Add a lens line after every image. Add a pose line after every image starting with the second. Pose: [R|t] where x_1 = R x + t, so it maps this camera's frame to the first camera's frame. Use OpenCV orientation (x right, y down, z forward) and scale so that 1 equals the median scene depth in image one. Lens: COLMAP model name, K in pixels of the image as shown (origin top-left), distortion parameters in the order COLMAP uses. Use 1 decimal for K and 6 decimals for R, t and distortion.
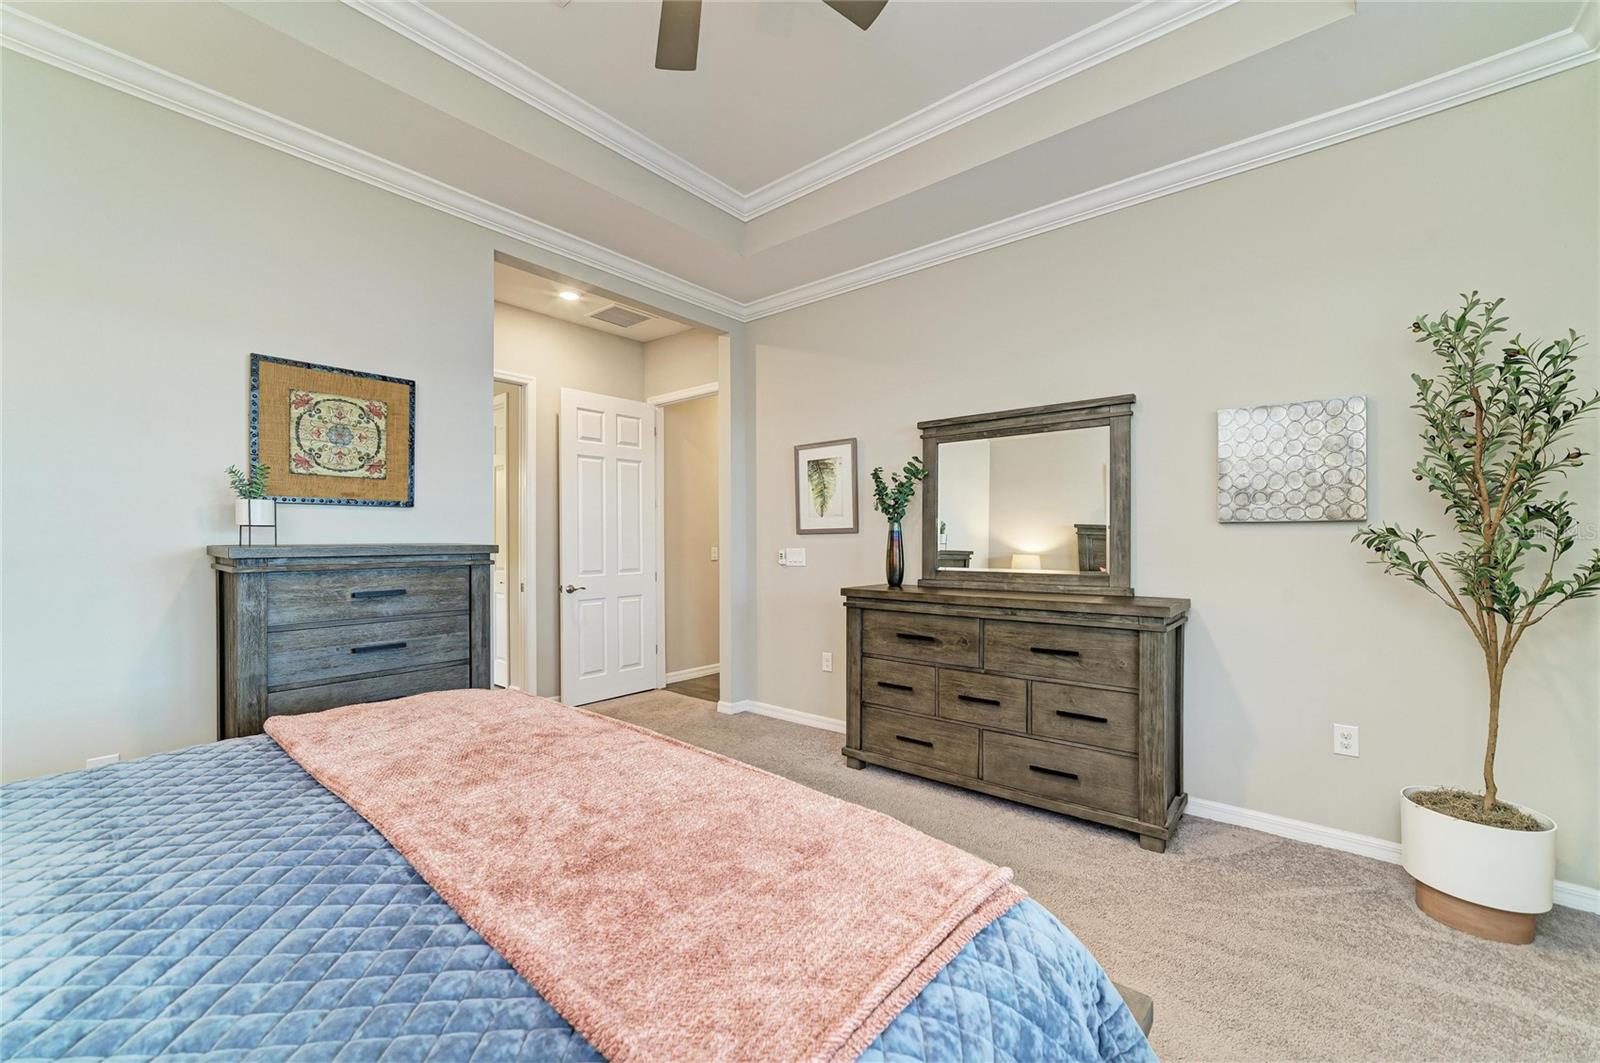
lens RADIAL K [[661.1, 0, 804.0], [0, 661.1, 539.9], [0, 0, 1]] dist [-0.017552, 0.007915]
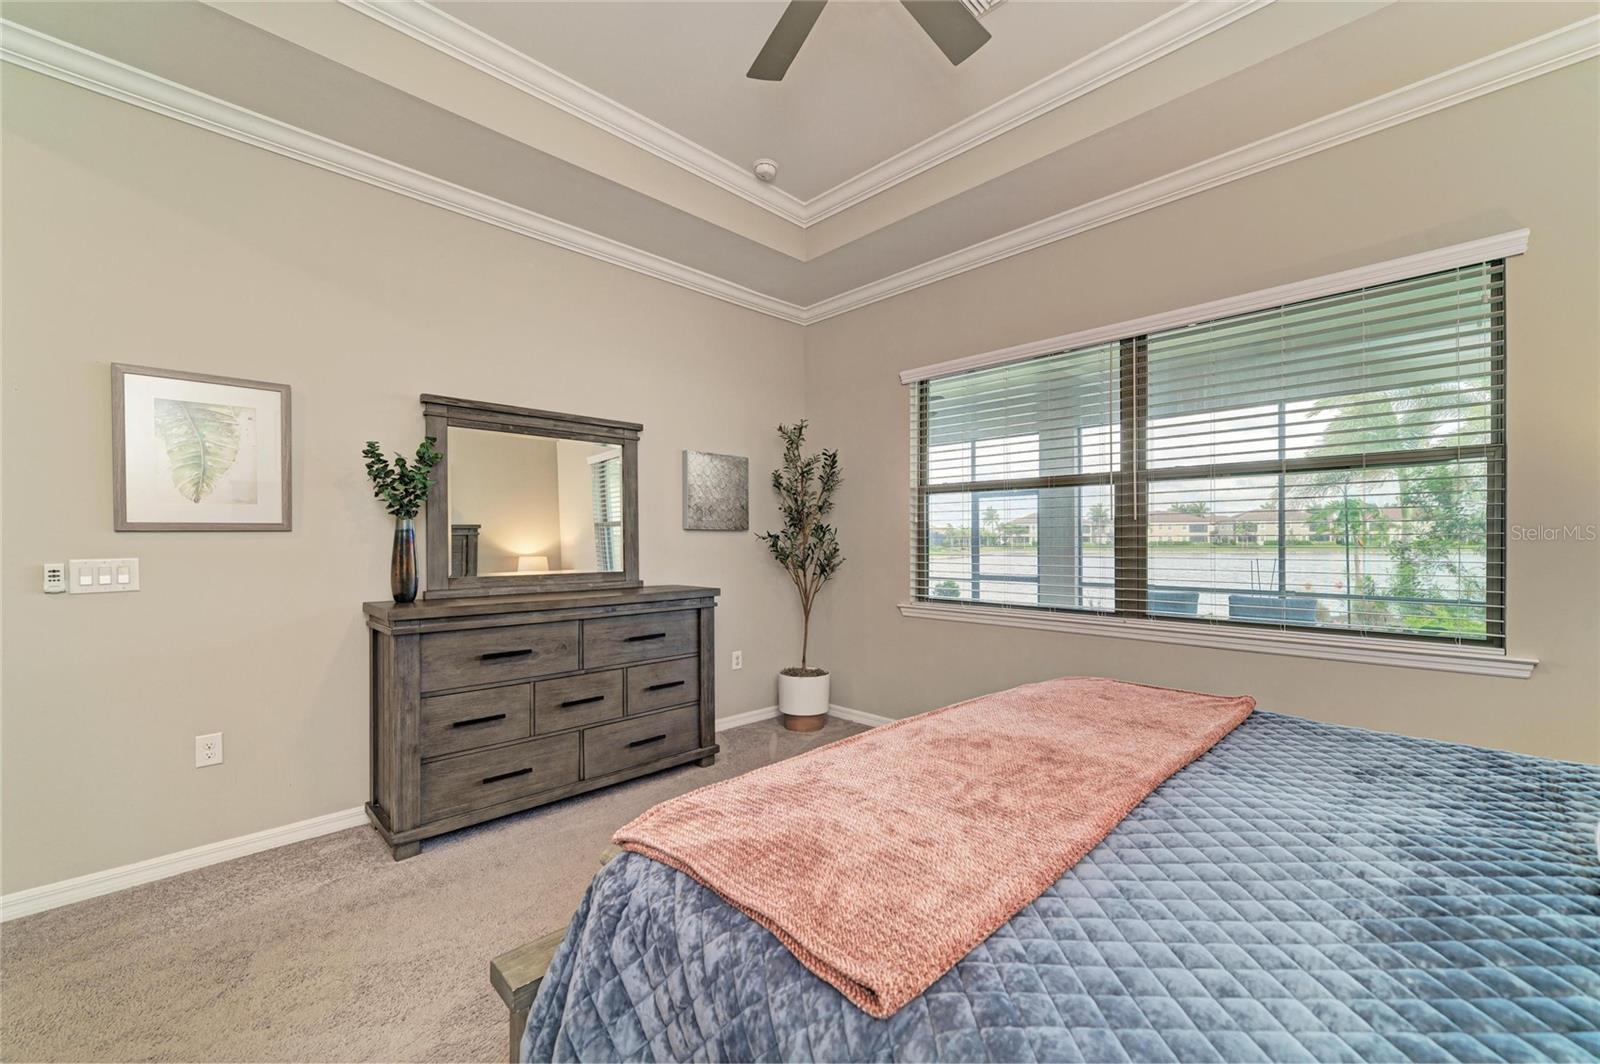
lens RADIAL K [[661.1, 0, 804.0], [0, 661.1, 540.4], [0, 0, 1]] dist [-0.017552, 0.007915]
pose [[0.069724, 0.000734, 0.997566, -0.699630], [0.001837, 0.999998, -0.000864, 0.000059], [-0.997565, 0.001893, 0.069722, 0.586419]]
